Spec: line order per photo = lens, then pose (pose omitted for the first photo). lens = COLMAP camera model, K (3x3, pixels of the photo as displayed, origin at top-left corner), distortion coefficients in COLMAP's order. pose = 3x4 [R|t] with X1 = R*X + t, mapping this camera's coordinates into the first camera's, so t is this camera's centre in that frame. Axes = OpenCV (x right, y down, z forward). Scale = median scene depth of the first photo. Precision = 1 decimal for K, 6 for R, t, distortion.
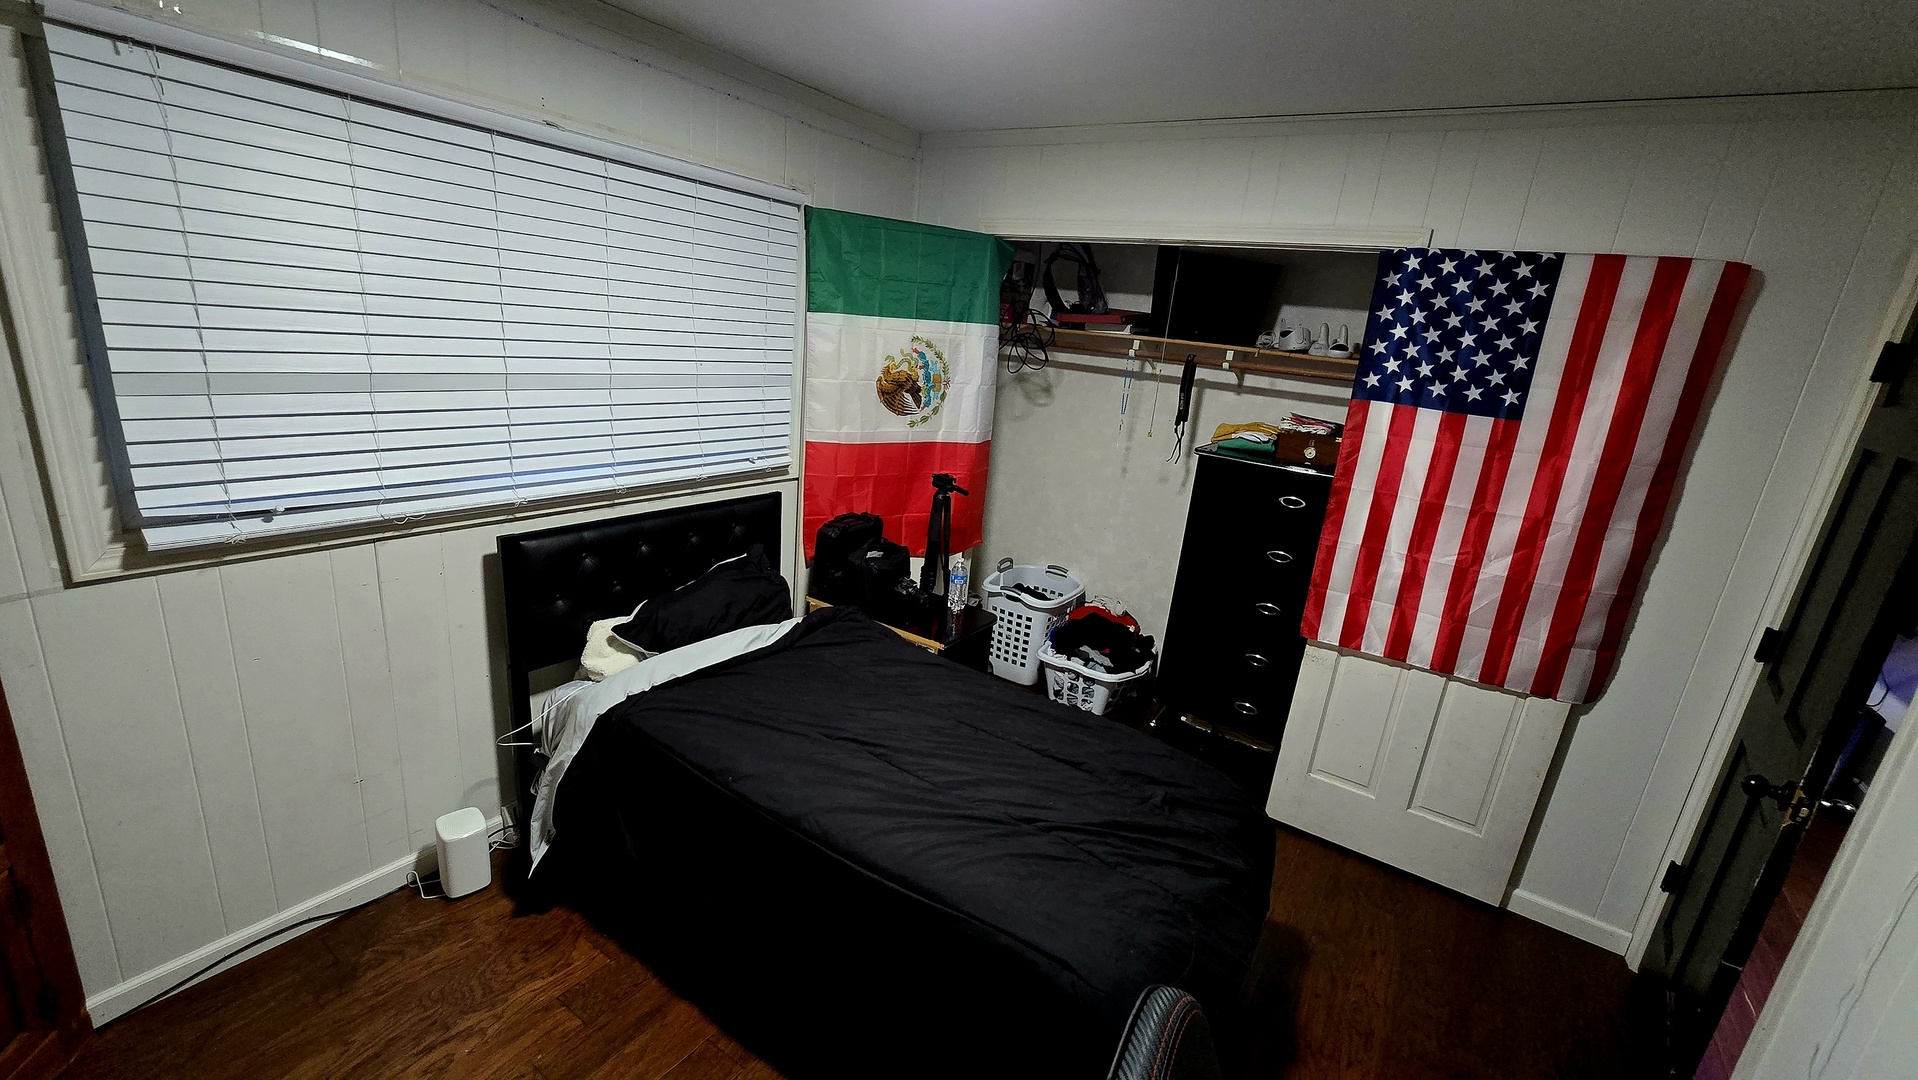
lens RADIAL K [[770.9, 0, 953.4], [0, 770.9, 545.4], [0, 0, 1]] dist [-0.013719, -0.000043]
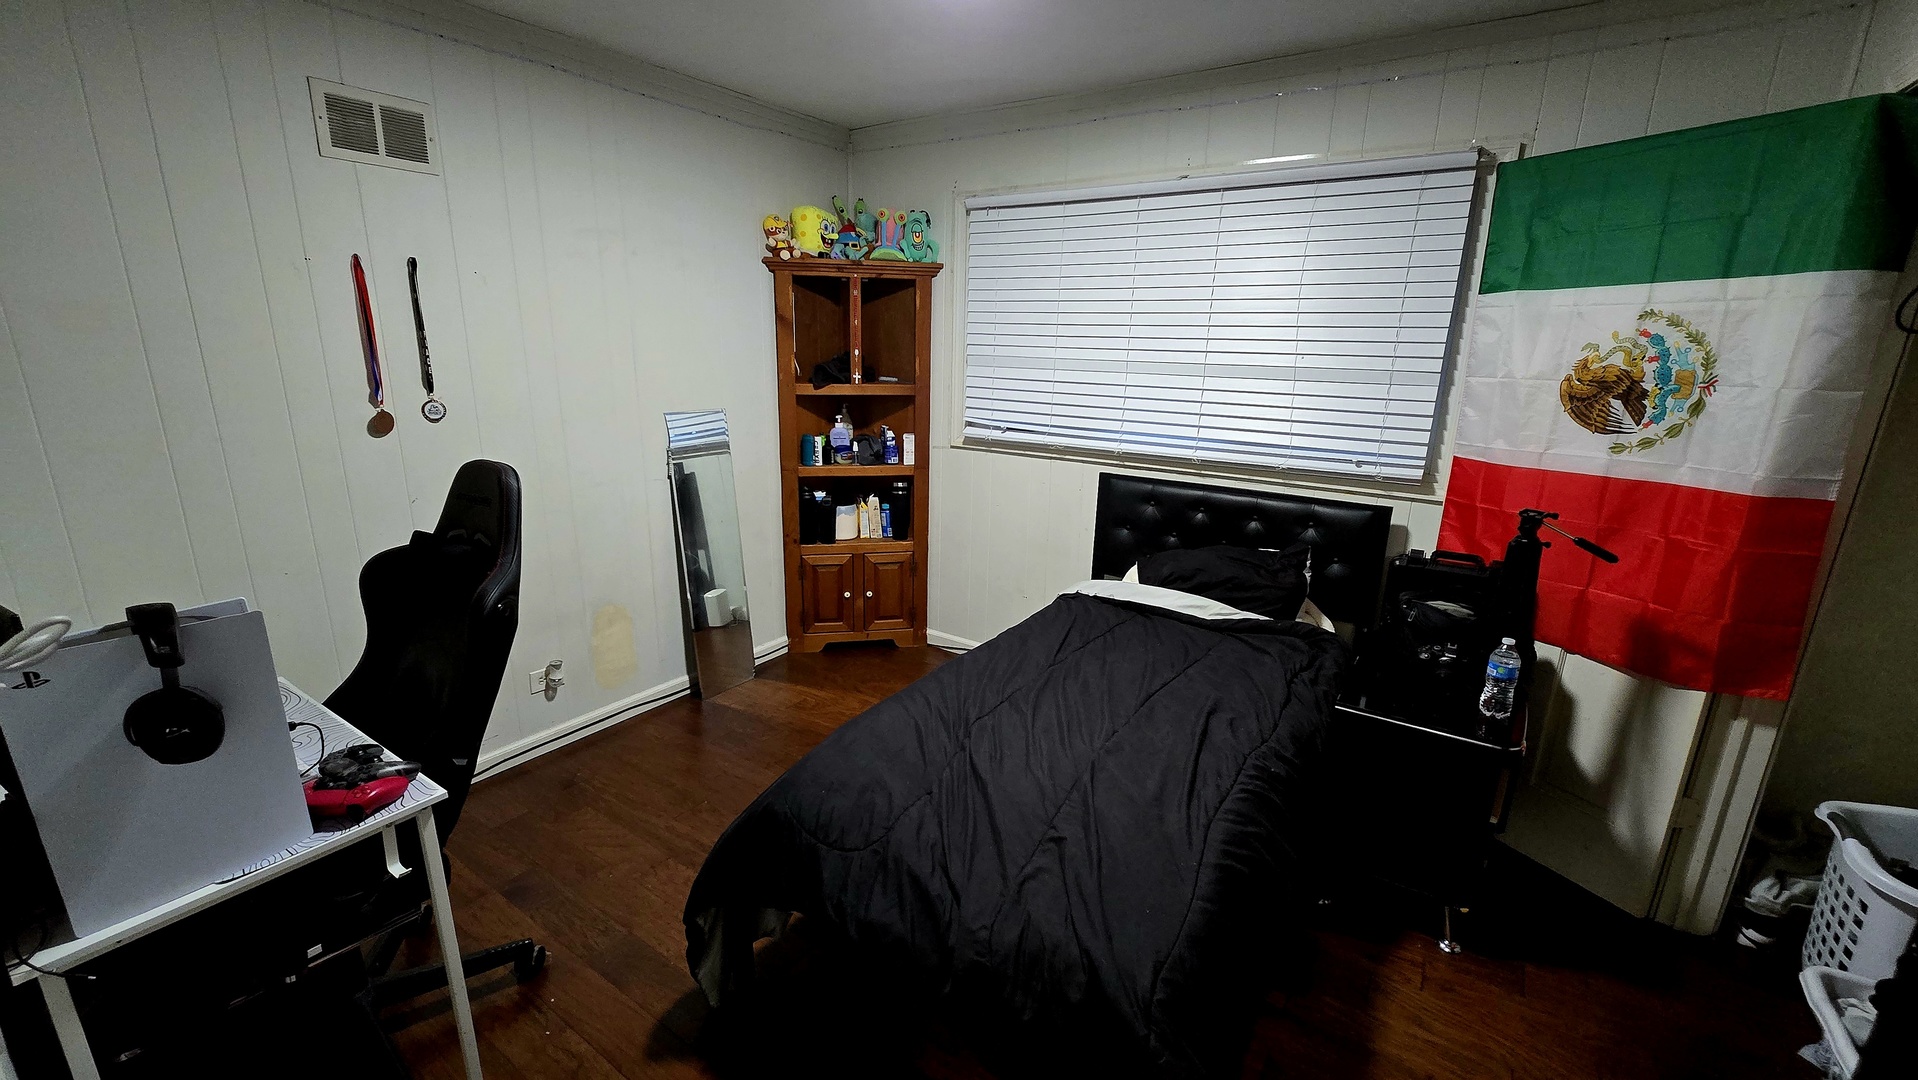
lens RADIAL K [[770.9, 0, 953.4], [0, 770.9, 545.4], [0, 0, 1]] dist [-0.013719, -0.000043]
pose [[-0.012093, 0.170494, -0.985285, 0.601664], [-0.288274, 0.942925, 0.166702, -0.029105], [0.957472, 0.286048, 0.037747, 0.482408]]
